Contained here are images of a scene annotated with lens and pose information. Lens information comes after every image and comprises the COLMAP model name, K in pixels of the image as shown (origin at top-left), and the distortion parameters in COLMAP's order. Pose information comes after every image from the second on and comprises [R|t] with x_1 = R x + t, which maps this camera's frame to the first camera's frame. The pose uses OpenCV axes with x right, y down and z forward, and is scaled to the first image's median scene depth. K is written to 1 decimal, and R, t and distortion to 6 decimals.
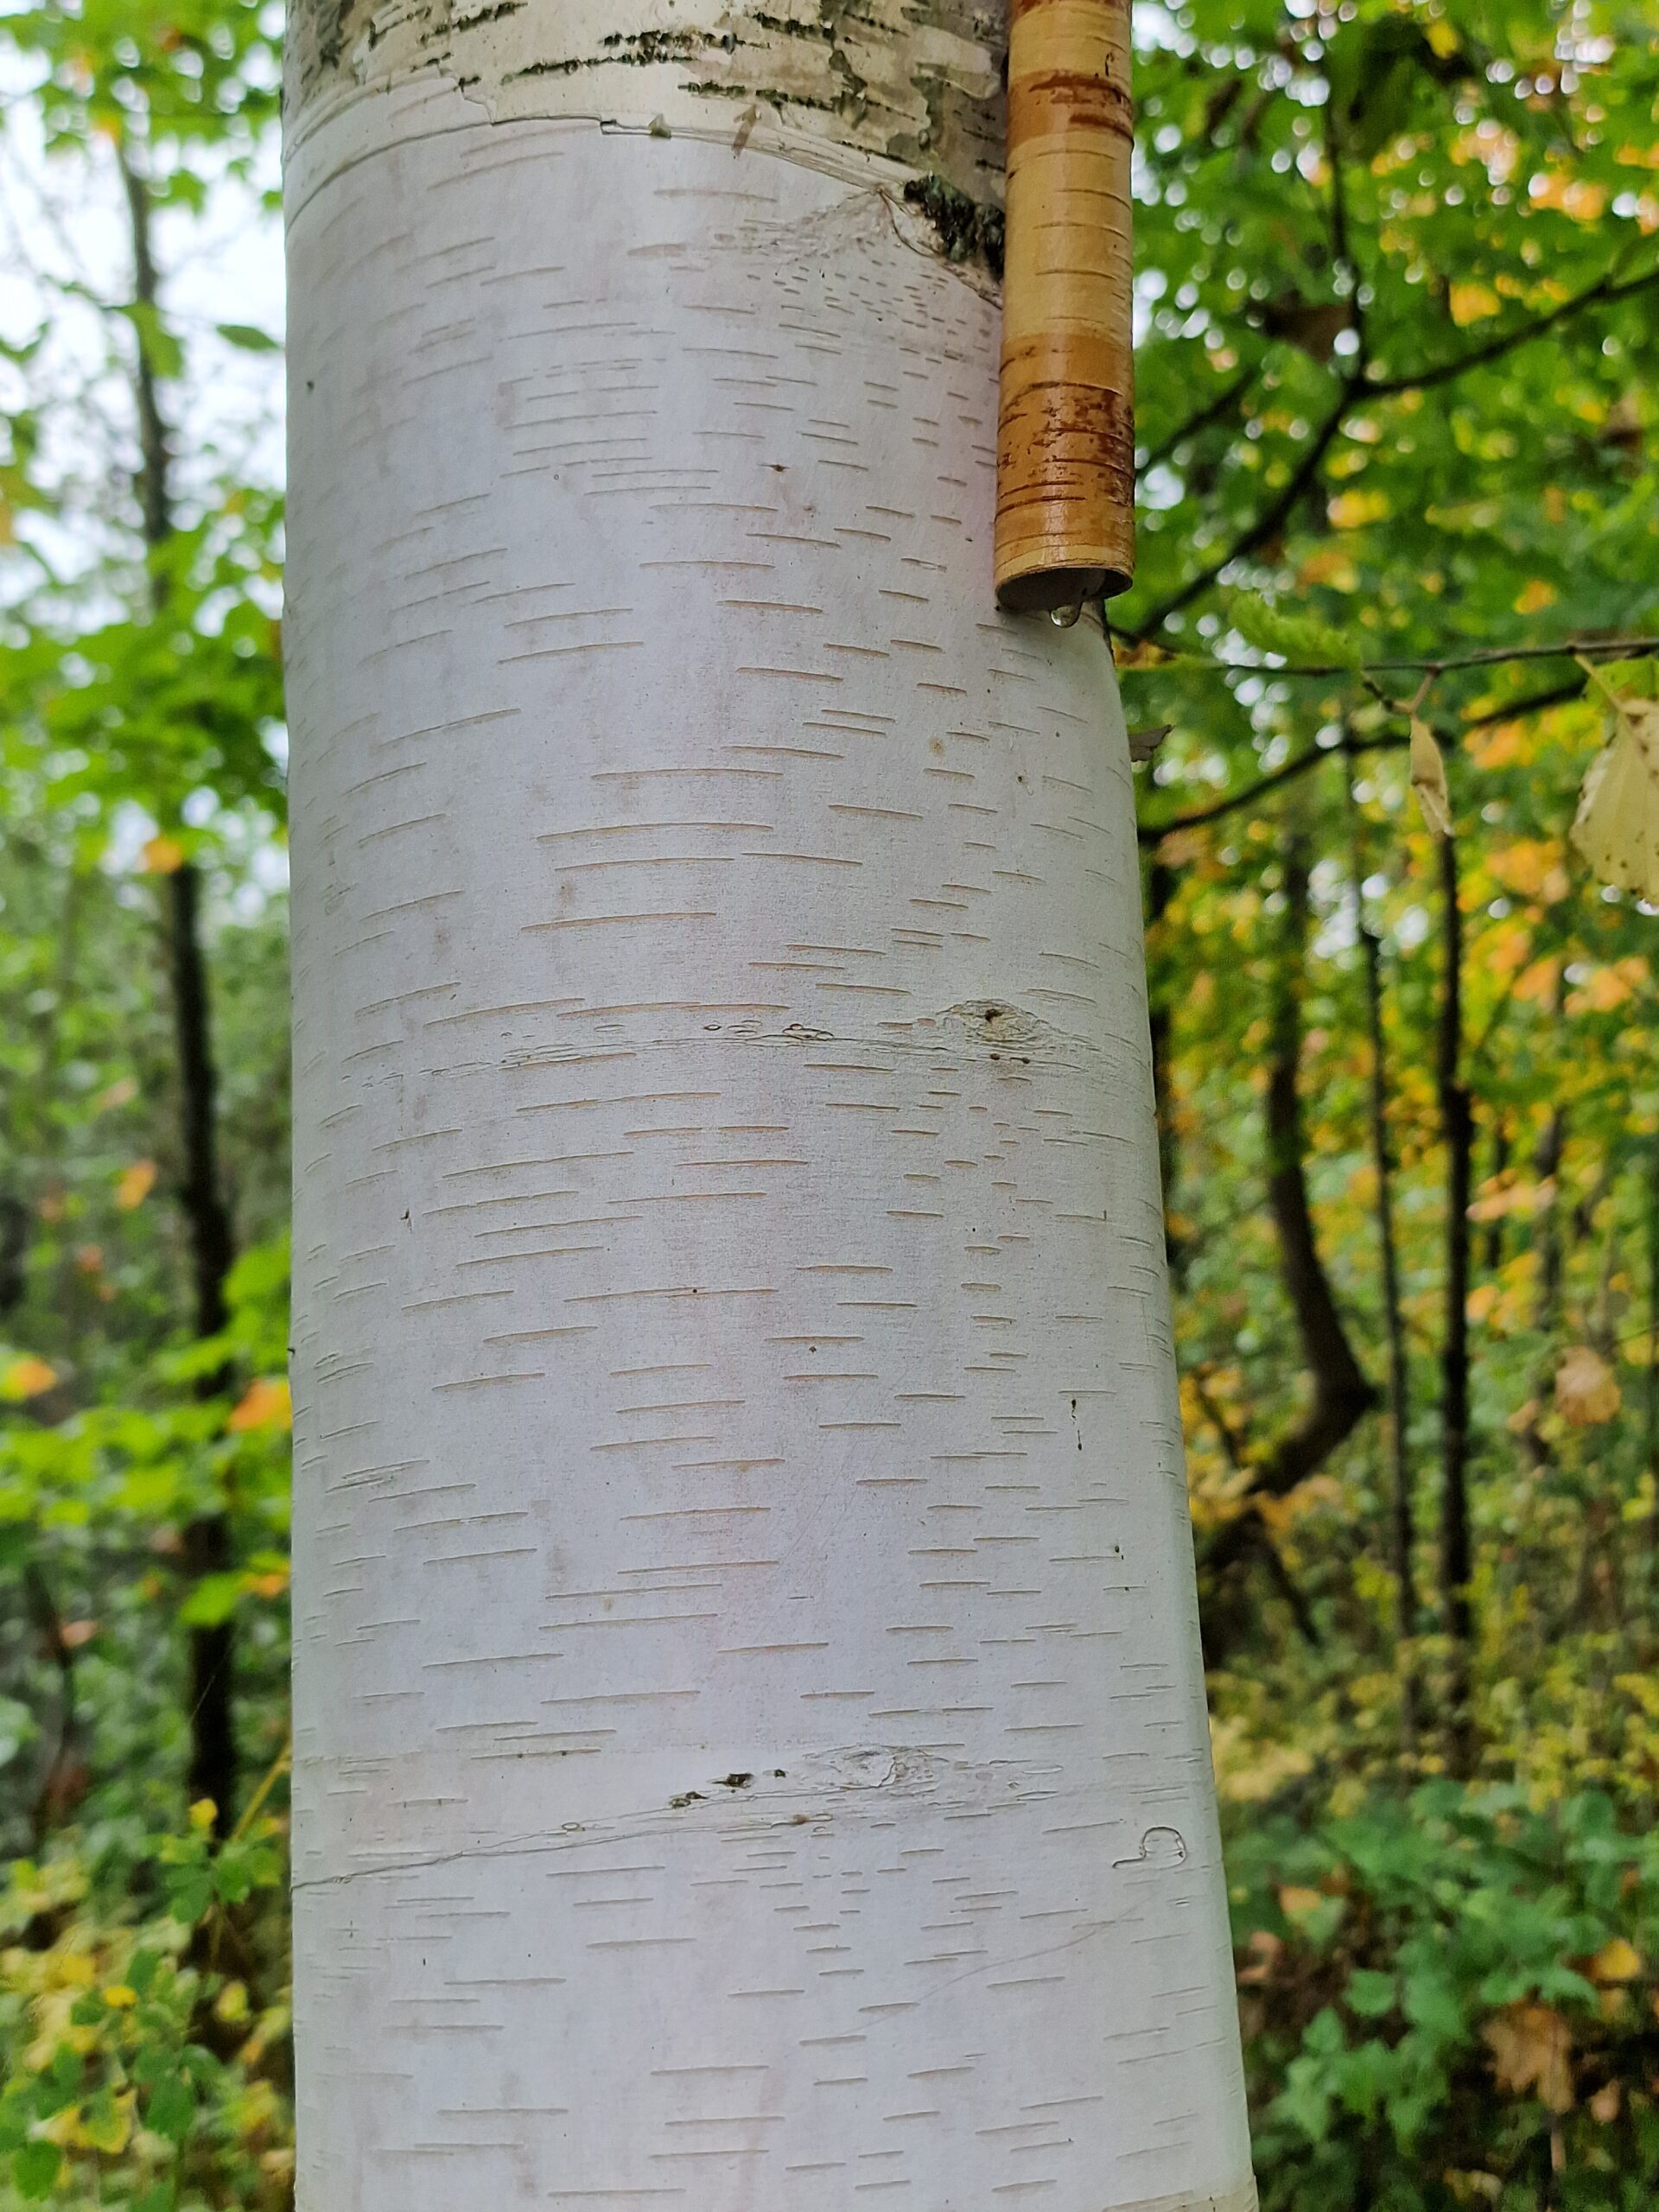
lens RADIAL K [[2351.8, 0, 829.5], [0, 2351.8, 1106.0], [0, 0, 1]] dist [0.136581, -0.343695]
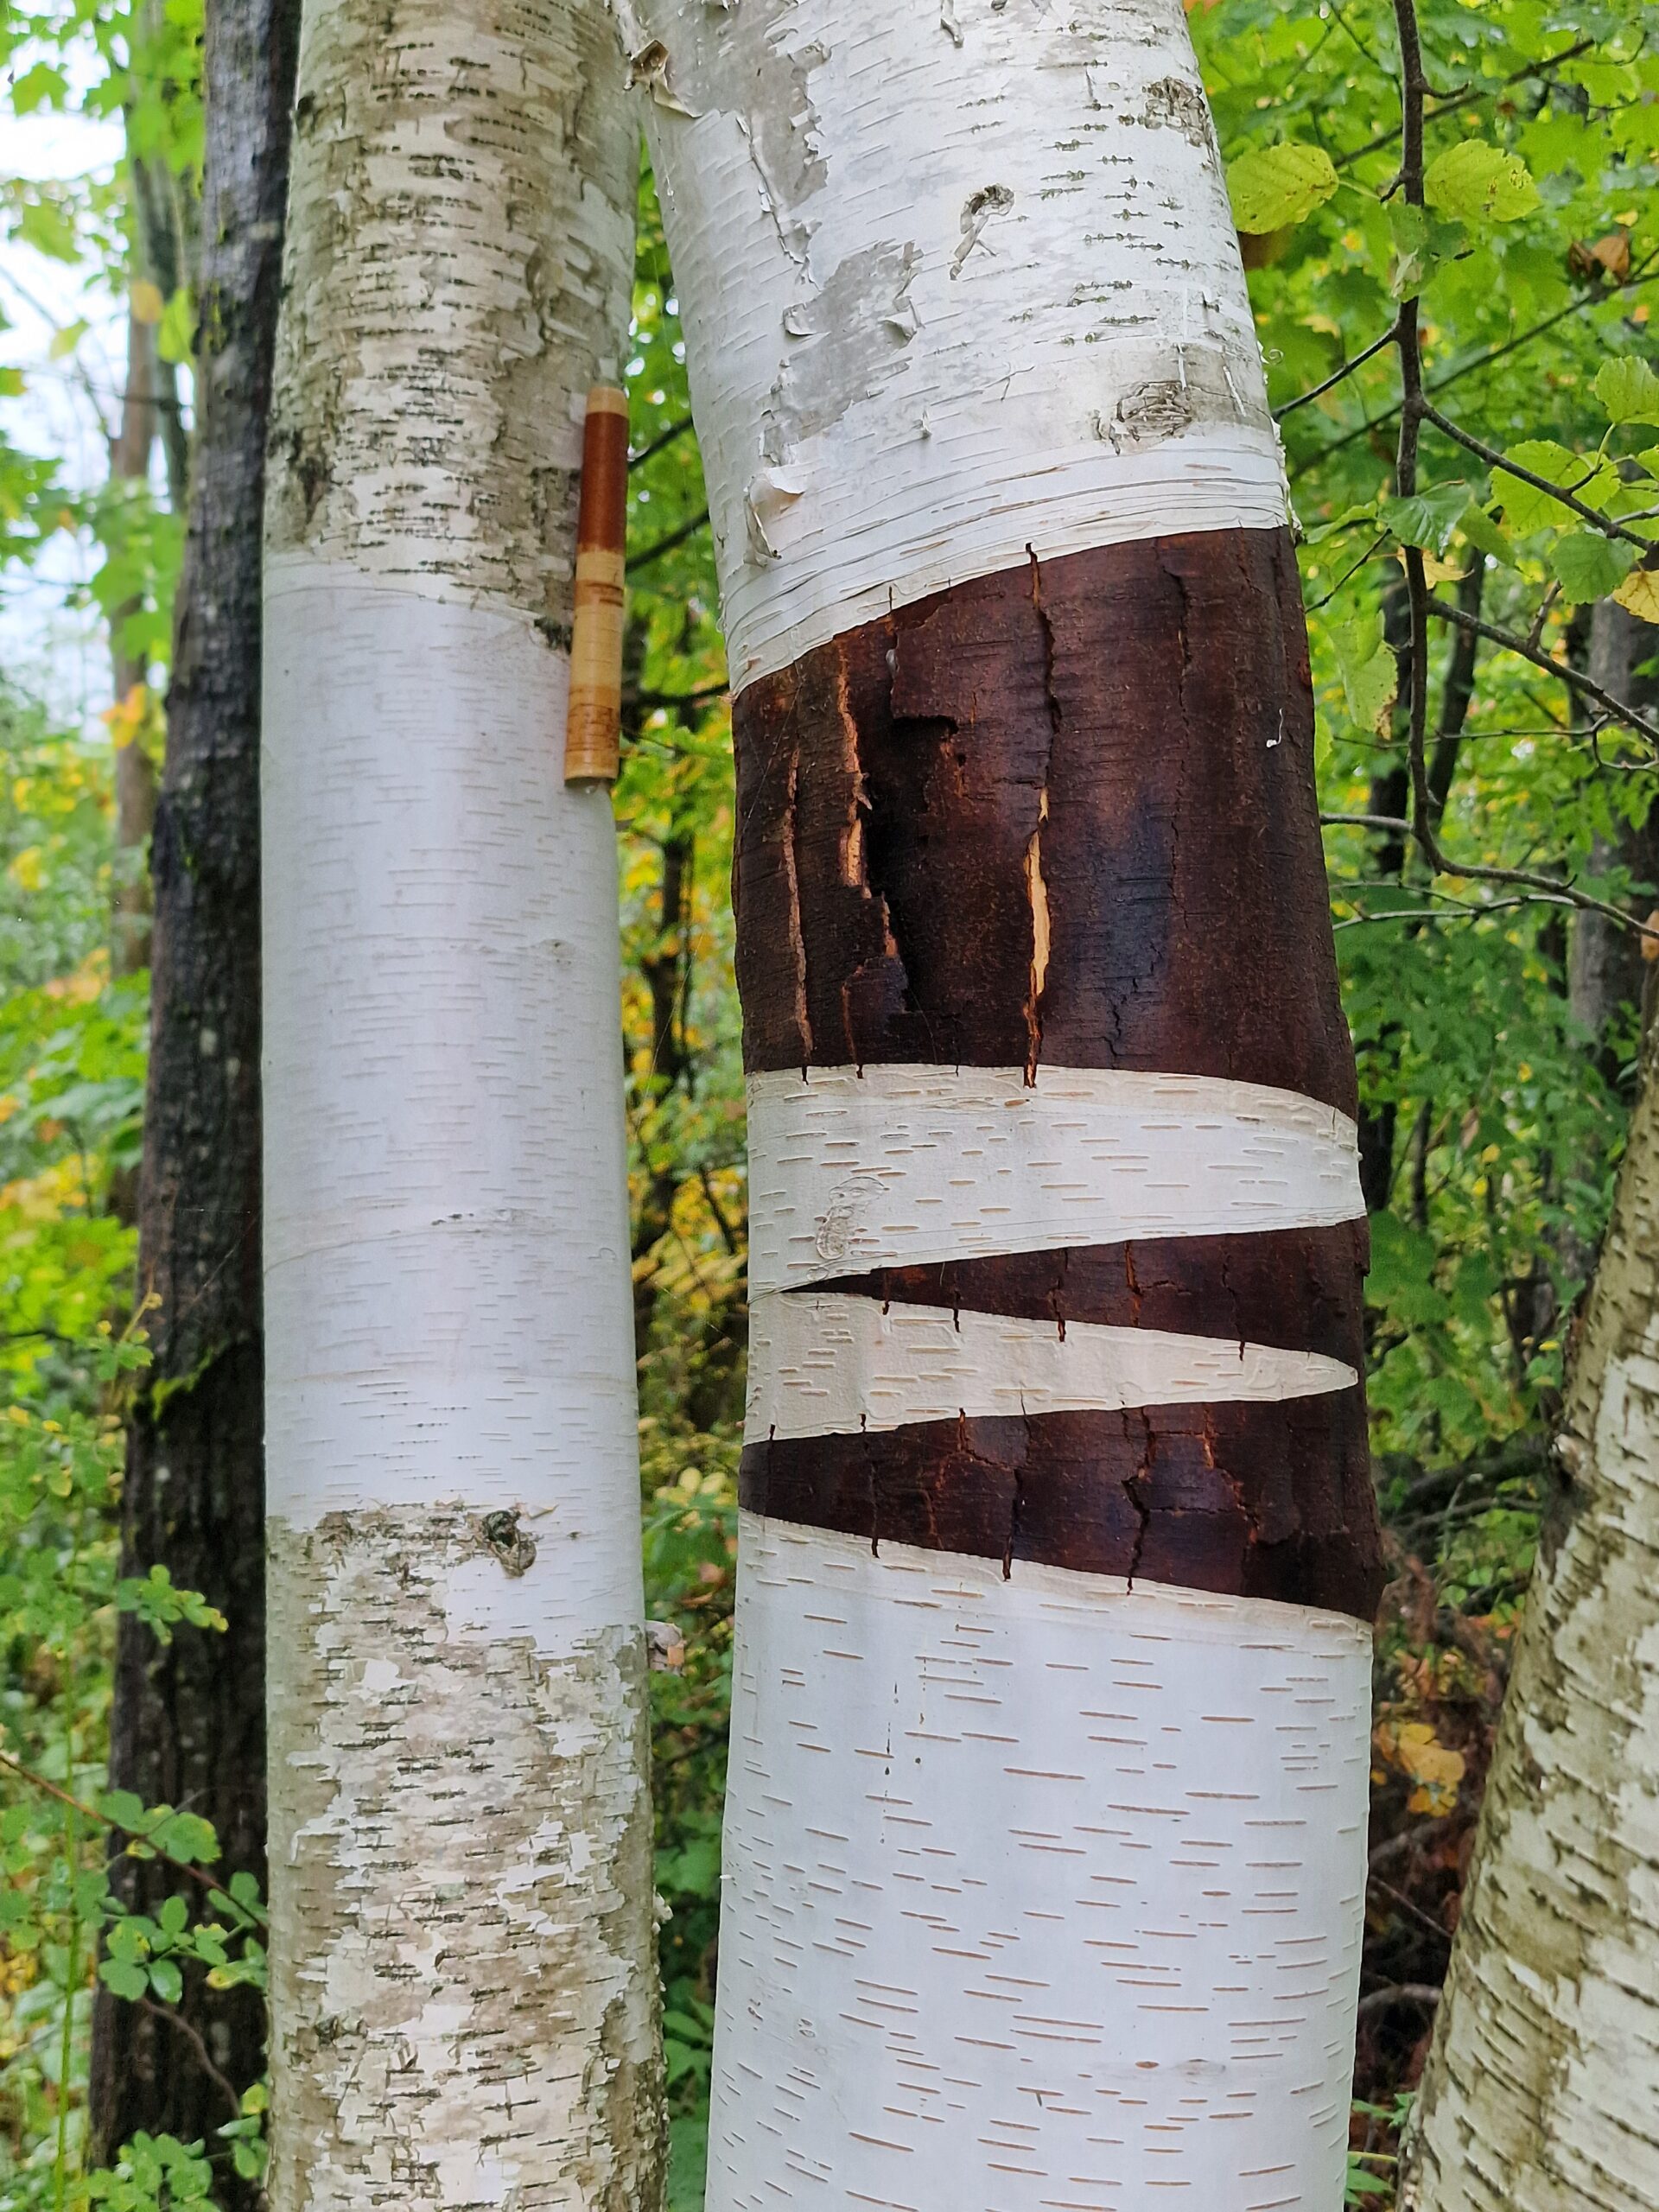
lens RADIAL K [[2351.8, 0, 829.5], [0, 2351.8, 1106.0], [0, 0, 1]] dist [0.136581, -0.343695]
pose [[0.979094, 0.033861, 0.200568, -0.156865], [-0.049919, 0.995891, 0.075554, -0.074335], [-0.197186, -0.083987, 0.976762, -1.664342]]
